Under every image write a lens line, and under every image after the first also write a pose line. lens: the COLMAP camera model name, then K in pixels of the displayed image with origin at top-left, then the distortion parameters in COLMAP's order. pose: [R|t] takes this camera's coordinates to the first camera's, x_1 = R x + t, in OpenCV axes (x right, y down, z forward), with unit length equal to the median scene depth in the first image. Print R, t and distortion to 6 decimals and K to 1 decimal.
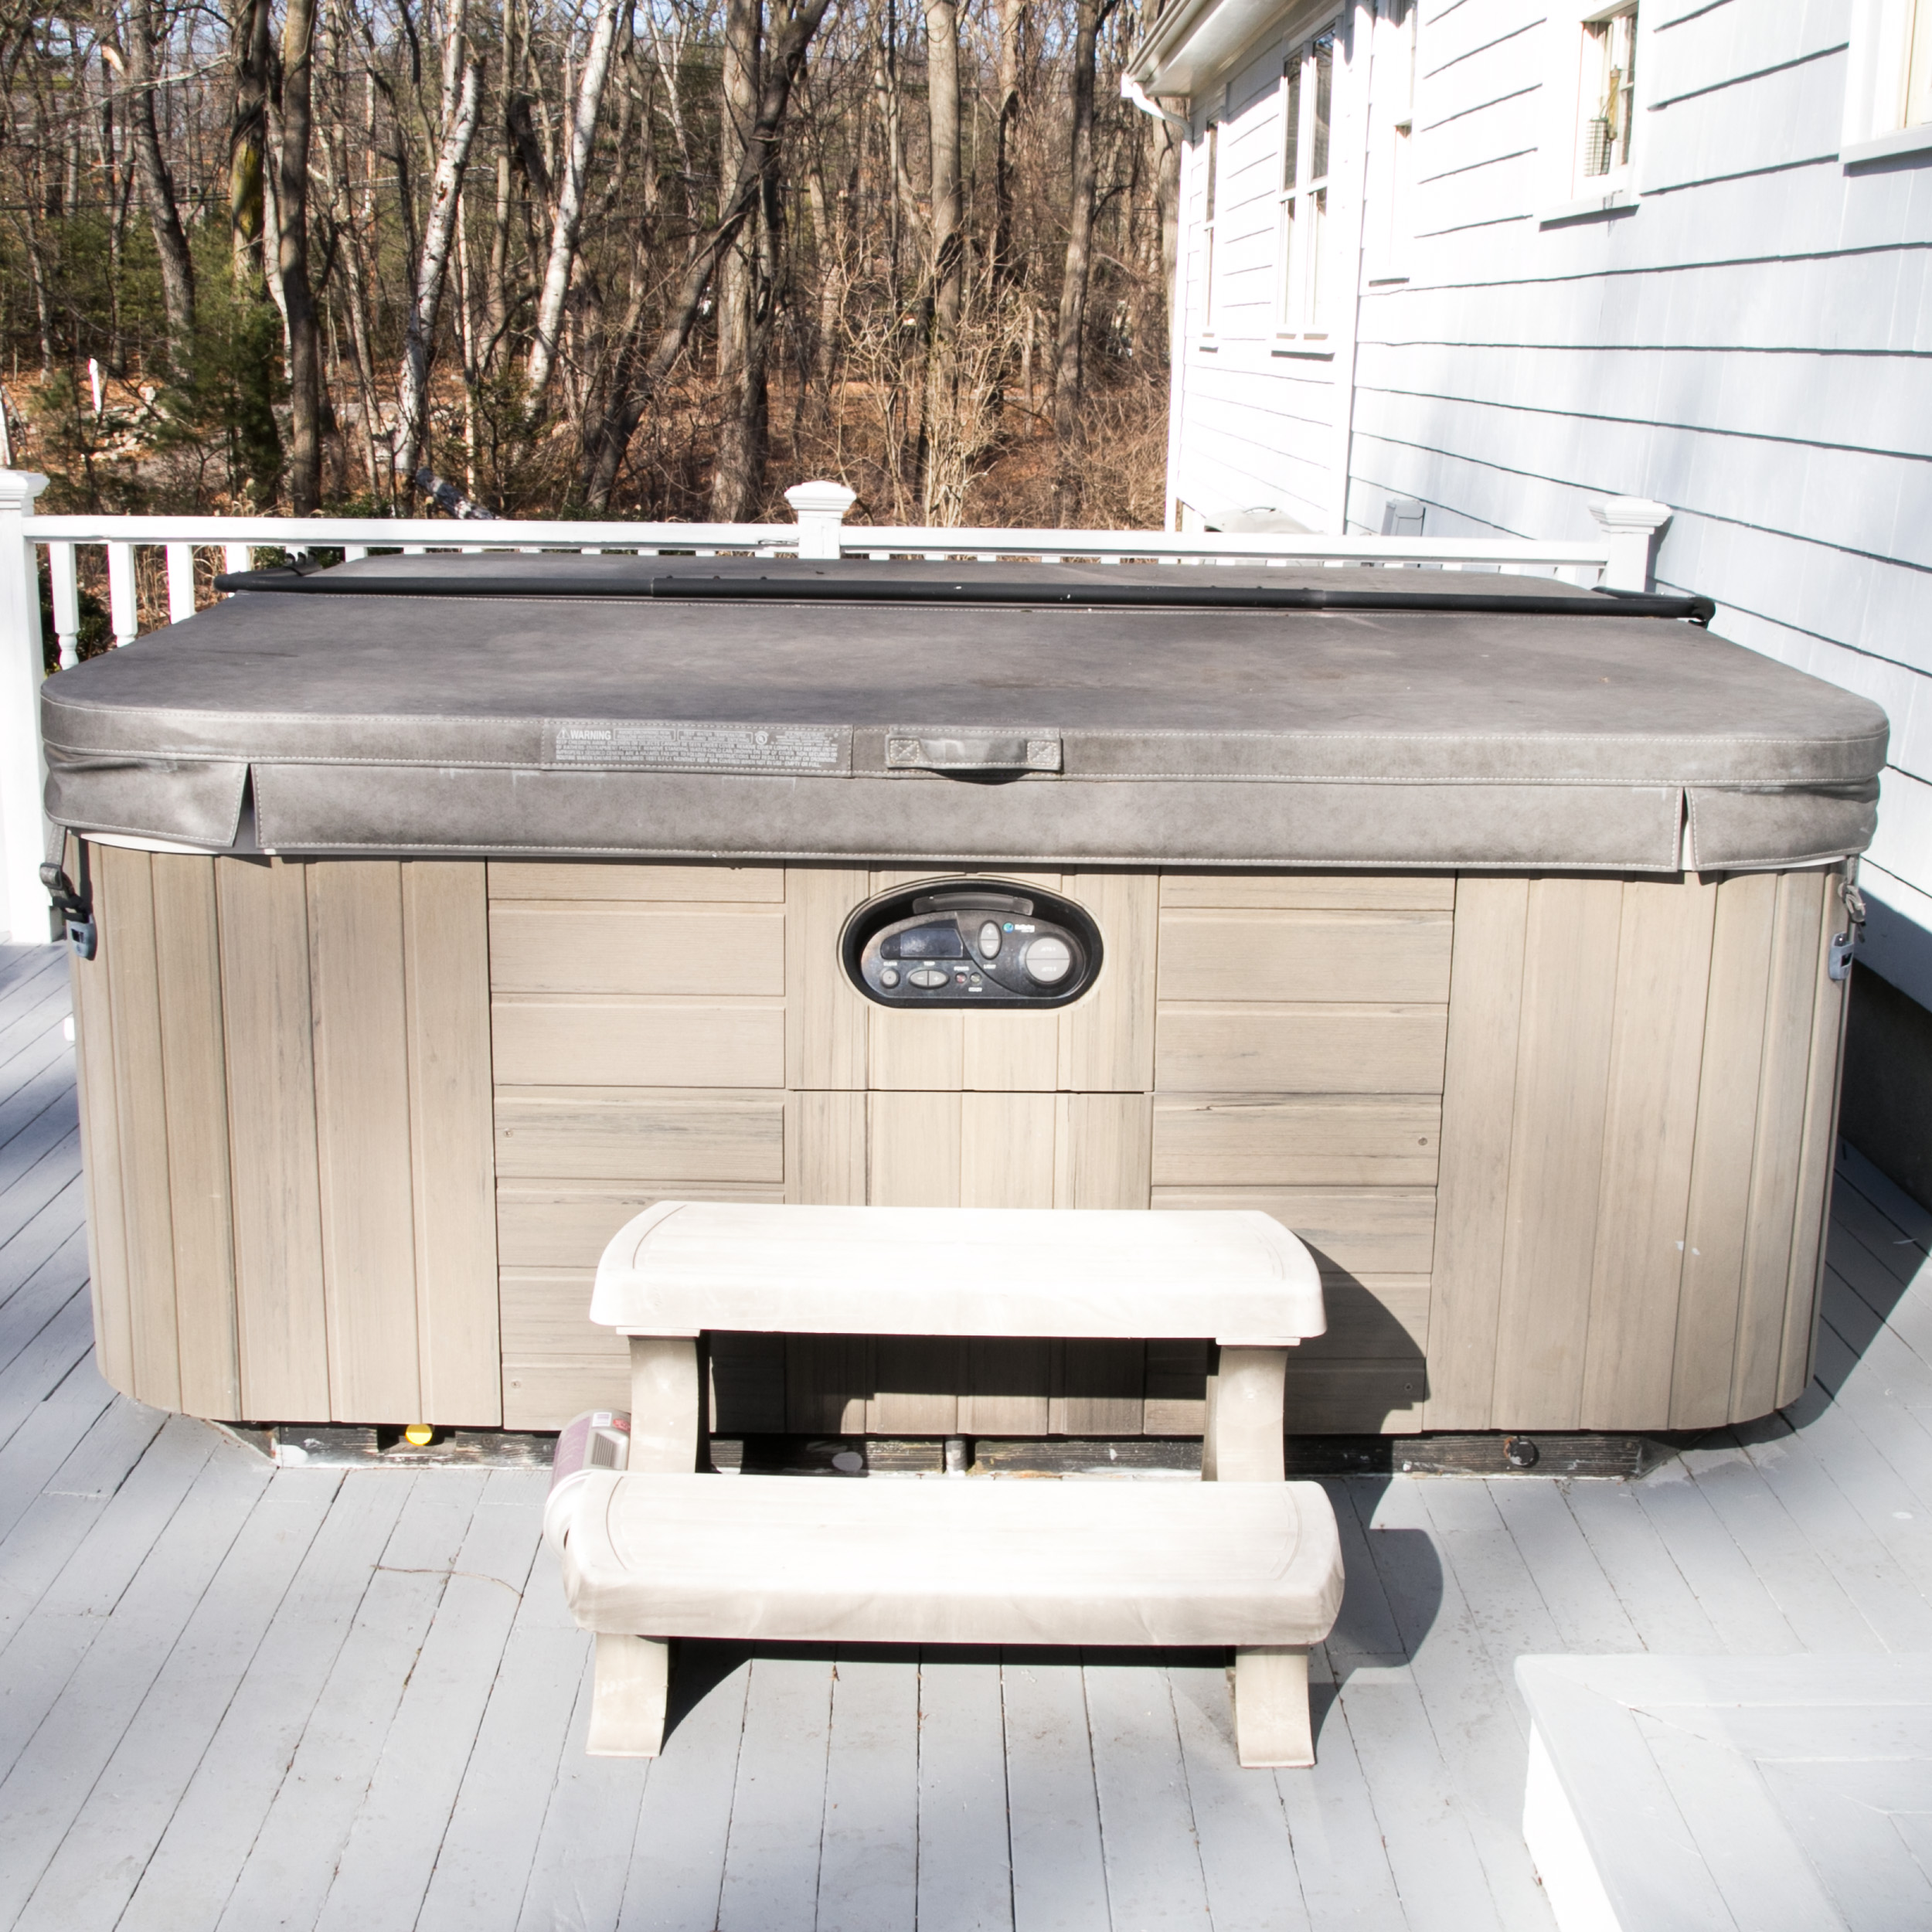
lens RADIAL K [[2426.7, 0, 971.1], [0, 2426.7, 906.5], [0, 0, 1]] dist [-0.060542, -0.016535]
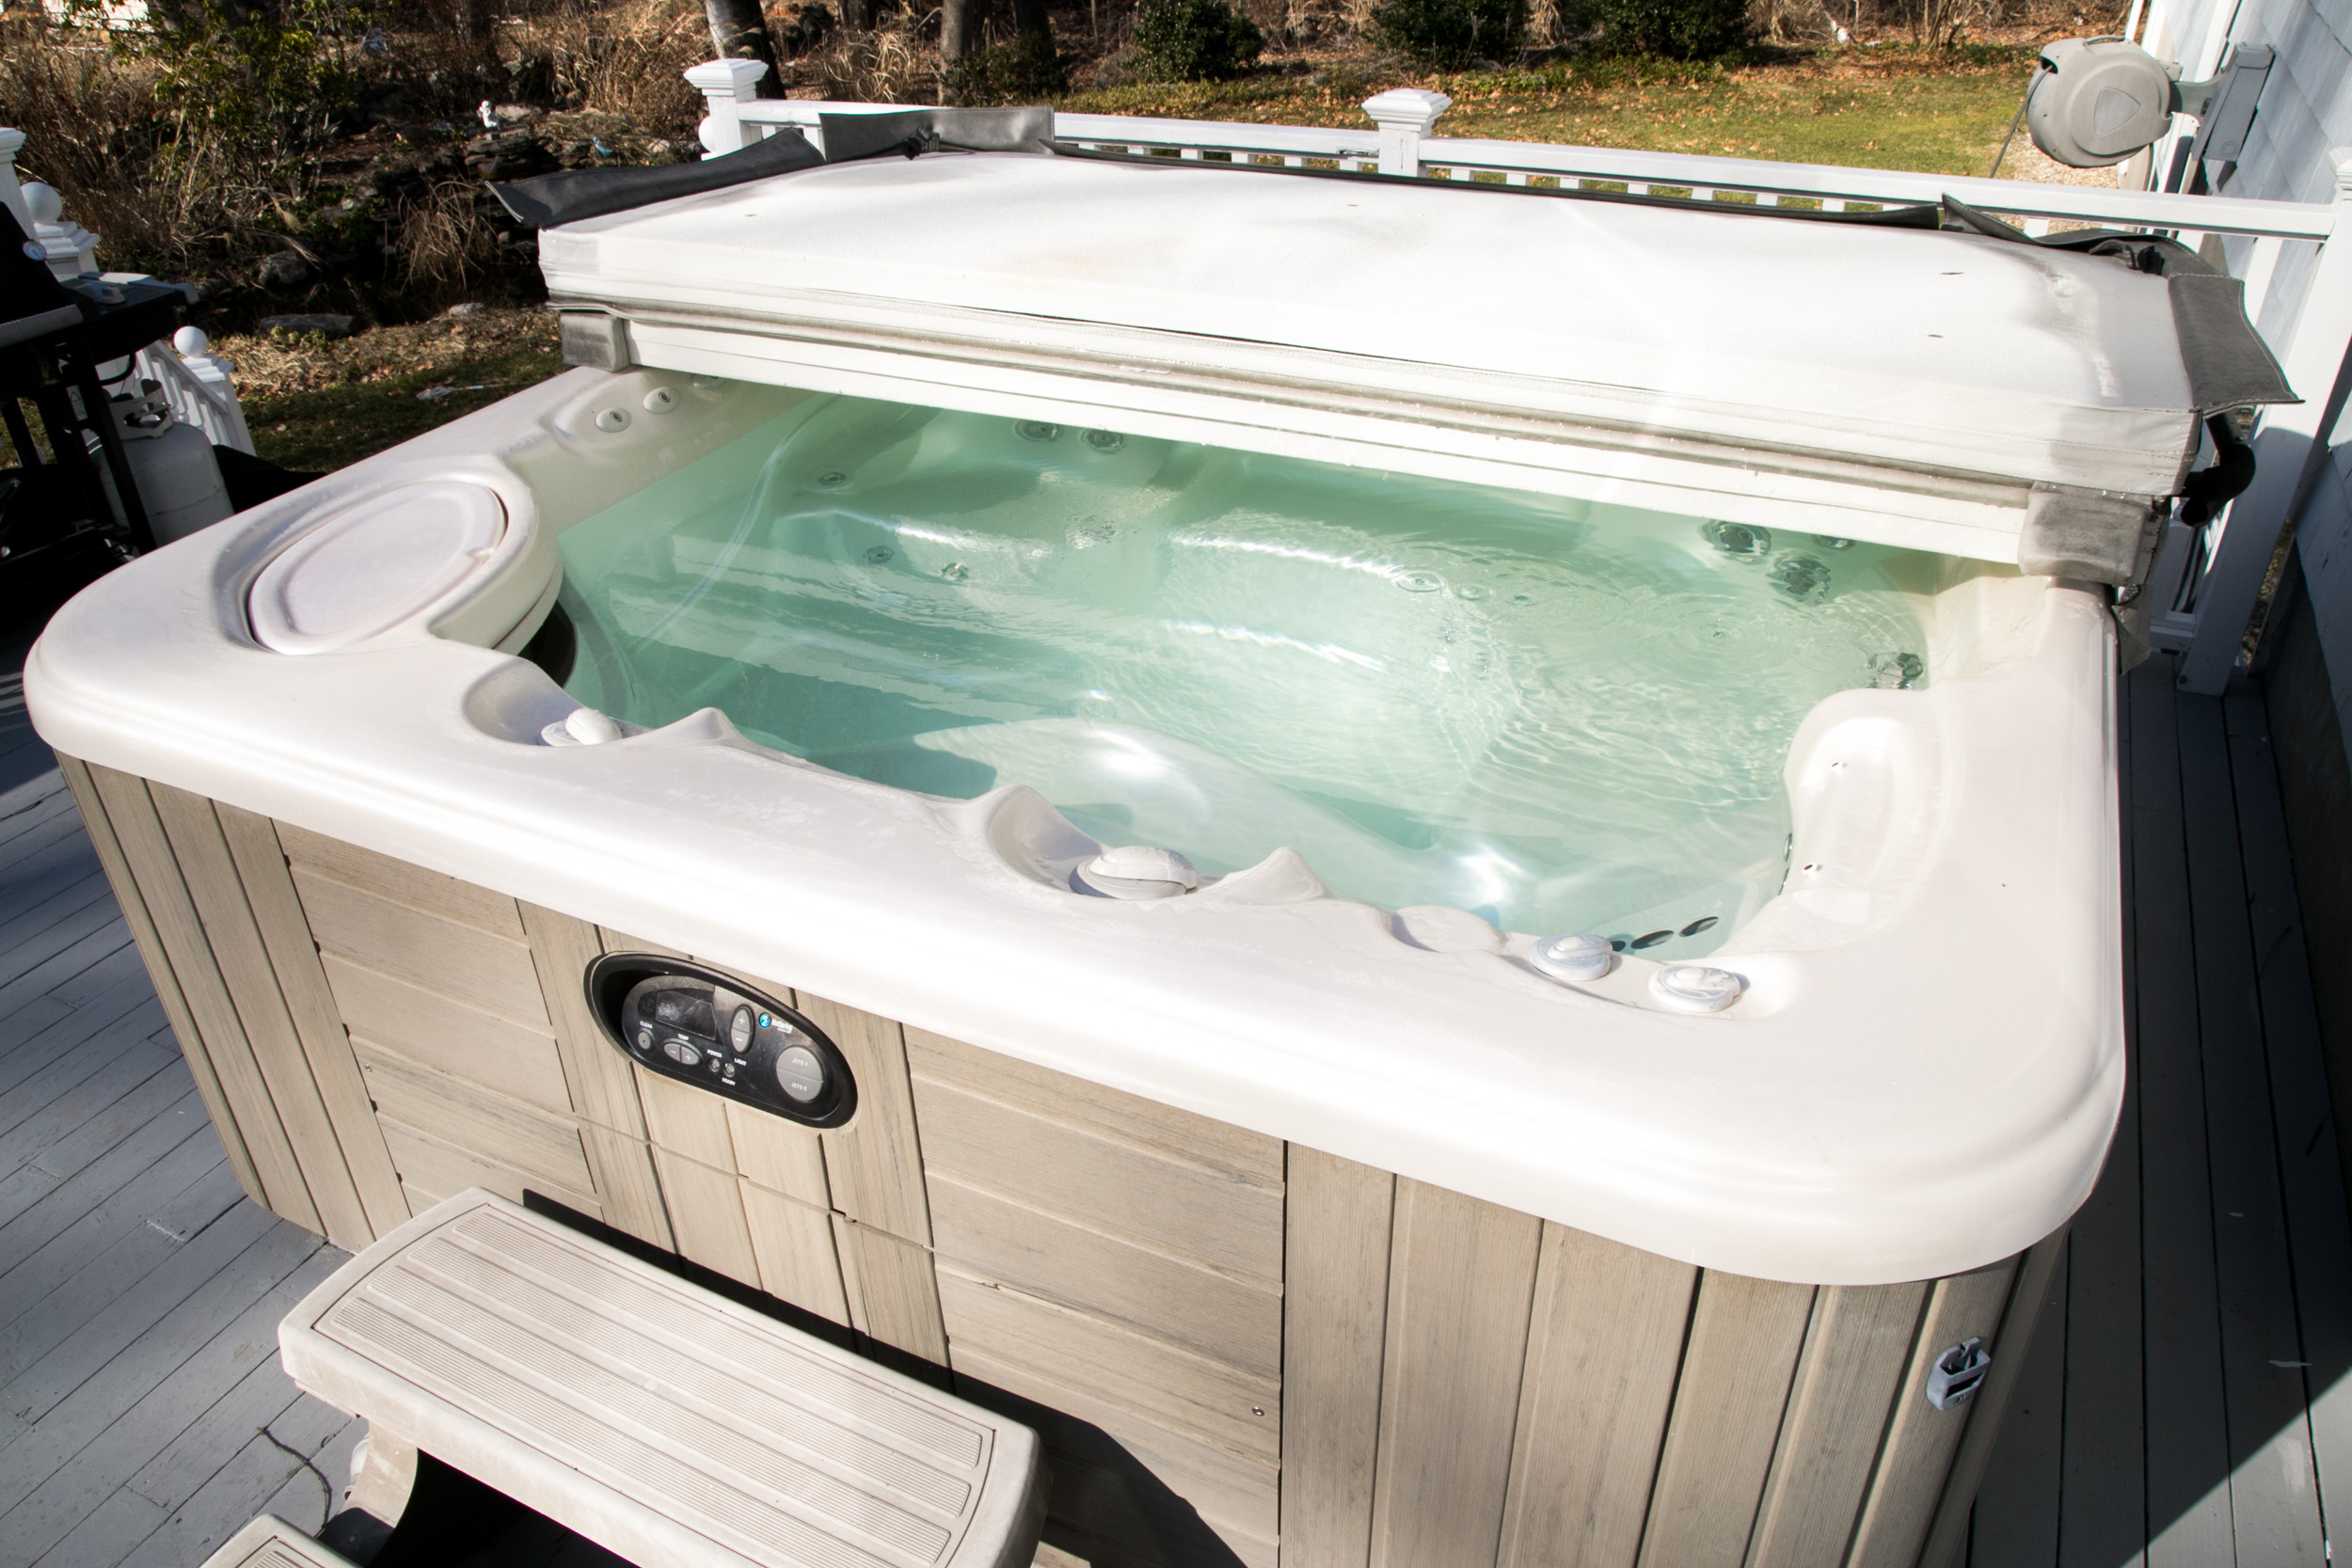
lens RADIAL K [[1661.2, 0, 1176.0], [0, 1661.2, 784.0], [0, 0, 1]] dist [-0.077079, 0.040668]
pose [[0.895687, 0.198568, -0.397888, 0.327924], [-0.060143, 0.940638, 0.334041, -0.246121], [0.440599, -0.275266, 0.854460, 0.629875]]
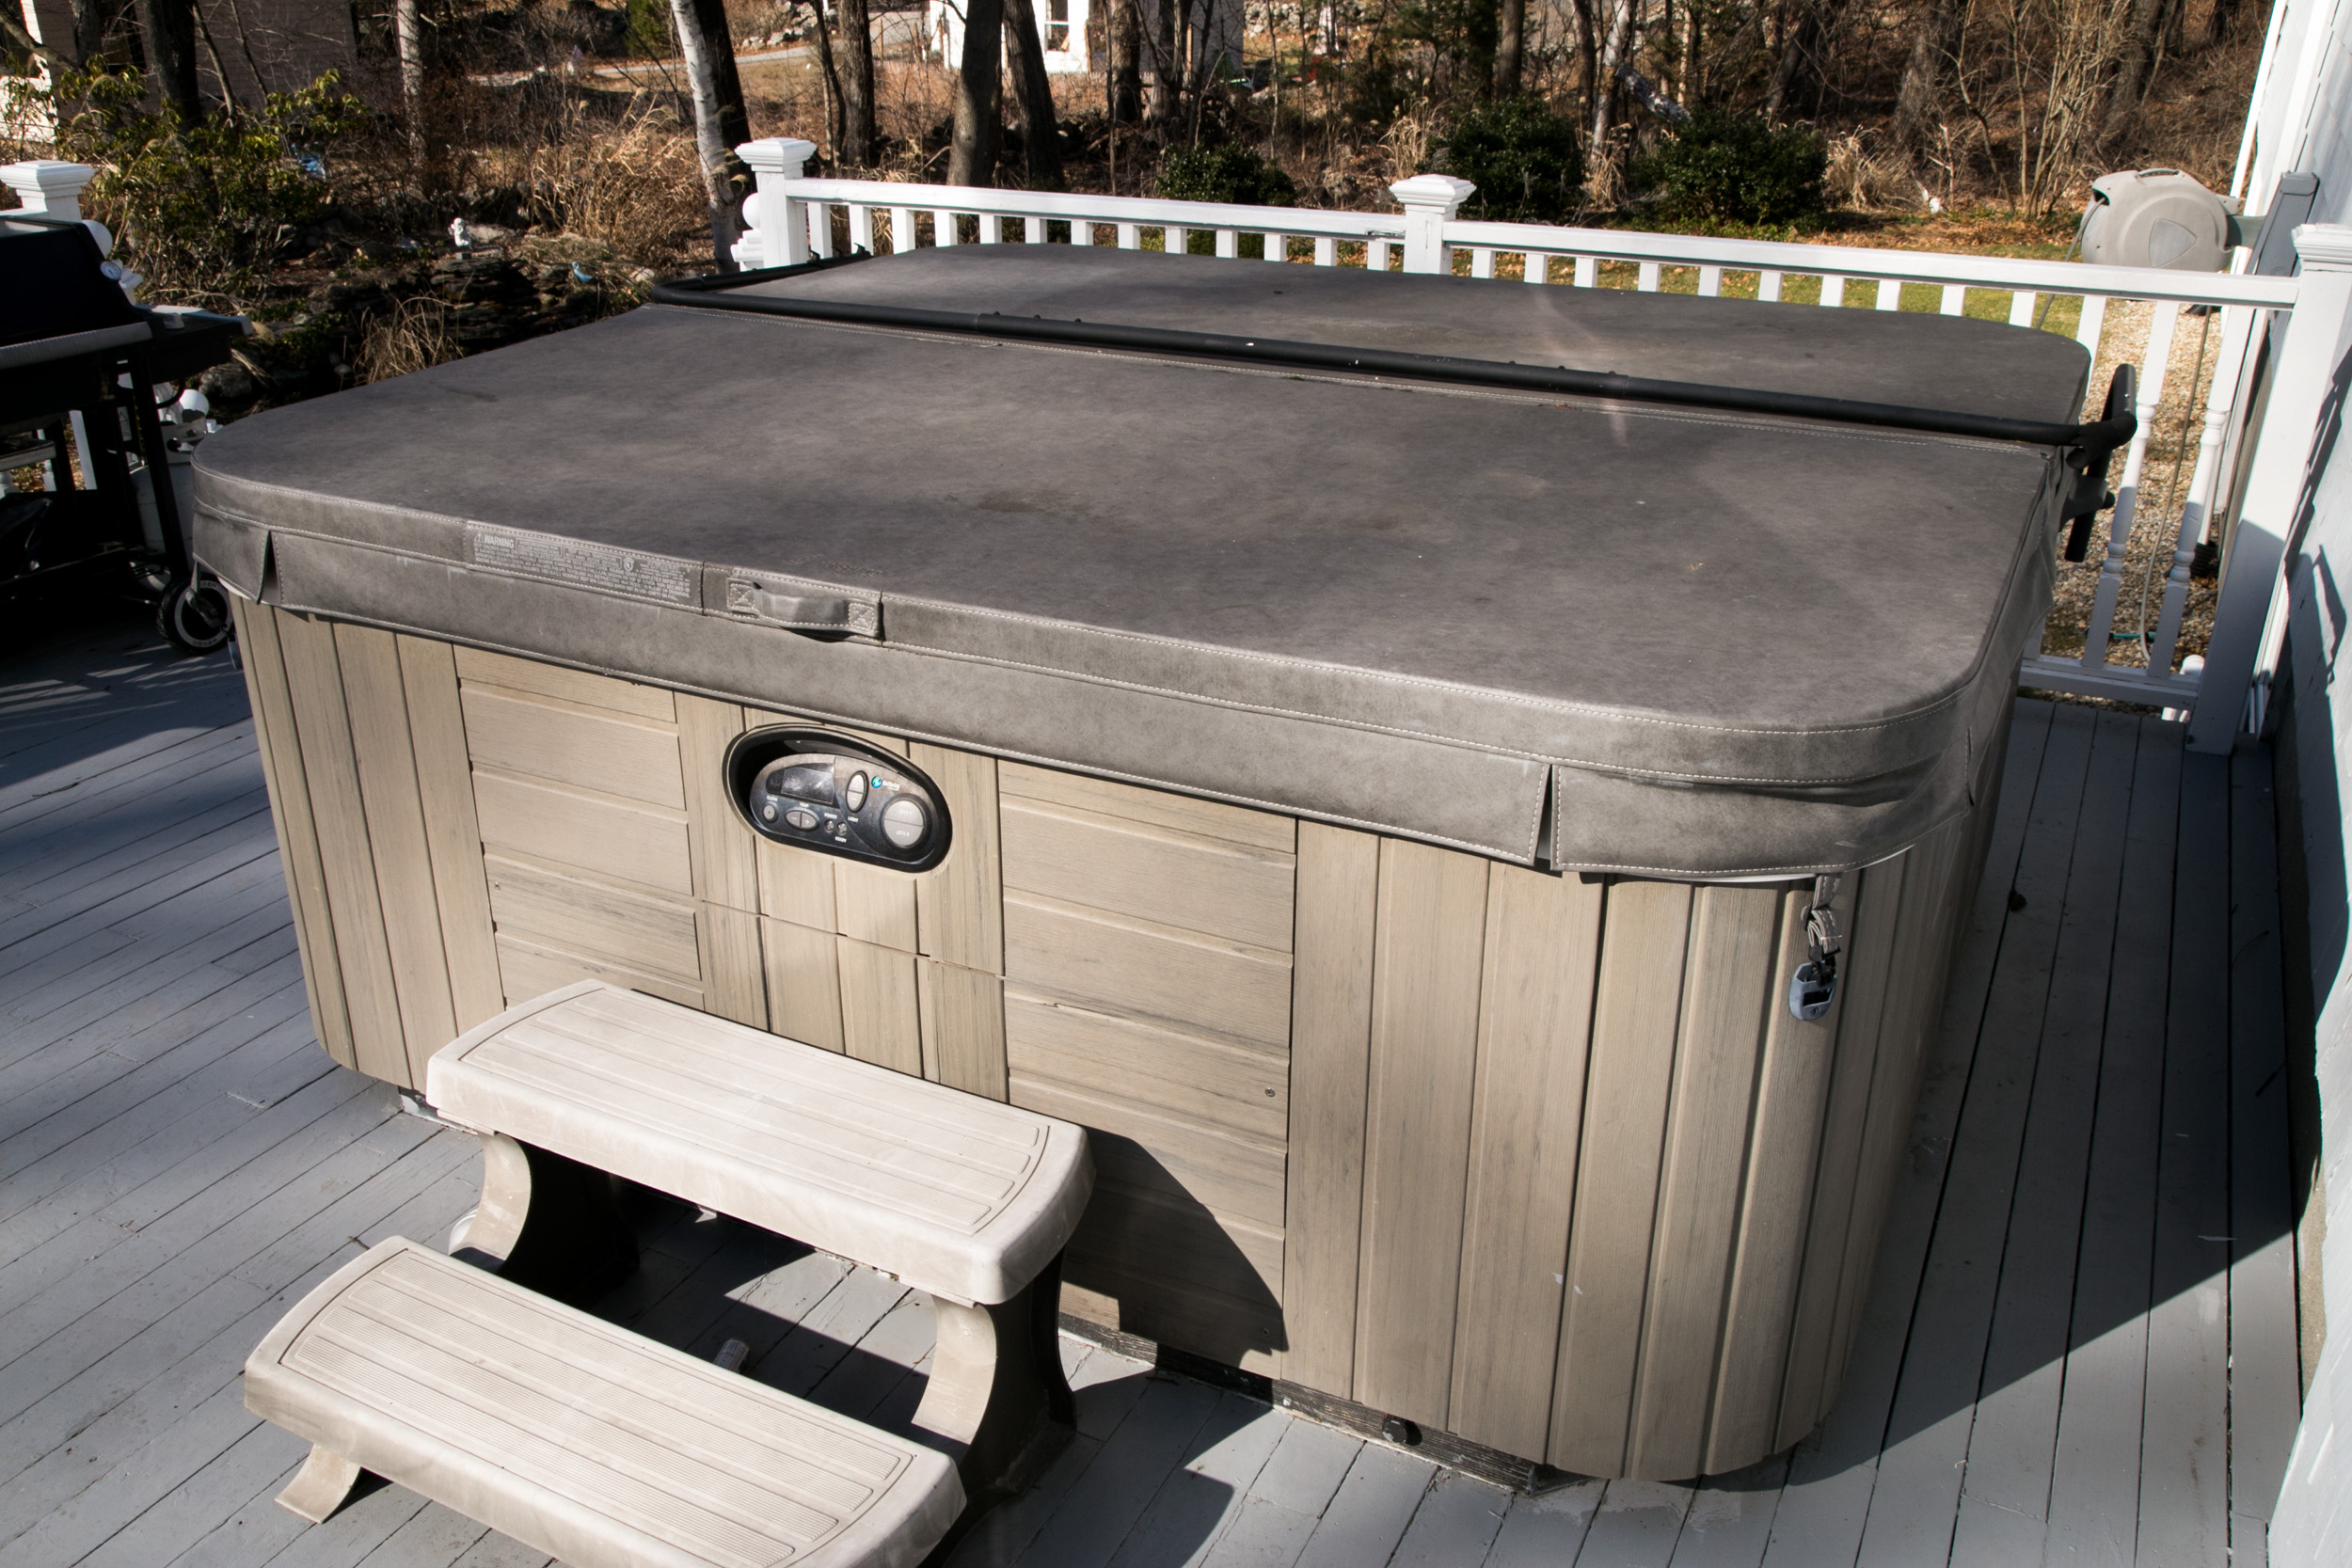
lens RADIAL K [[1934.4, 0, 1176.0], [0, 1934.4, 784.0], [0, 0, 1]] dist [-0.016763, 0.008544]
pose [[0.889621, 0.169990, -0.423885, 0.442954], [-0.089622, 0.975080, 0.202943, -0.155530], [0.447820, -0.142553, 0.882687, 0.382757]]
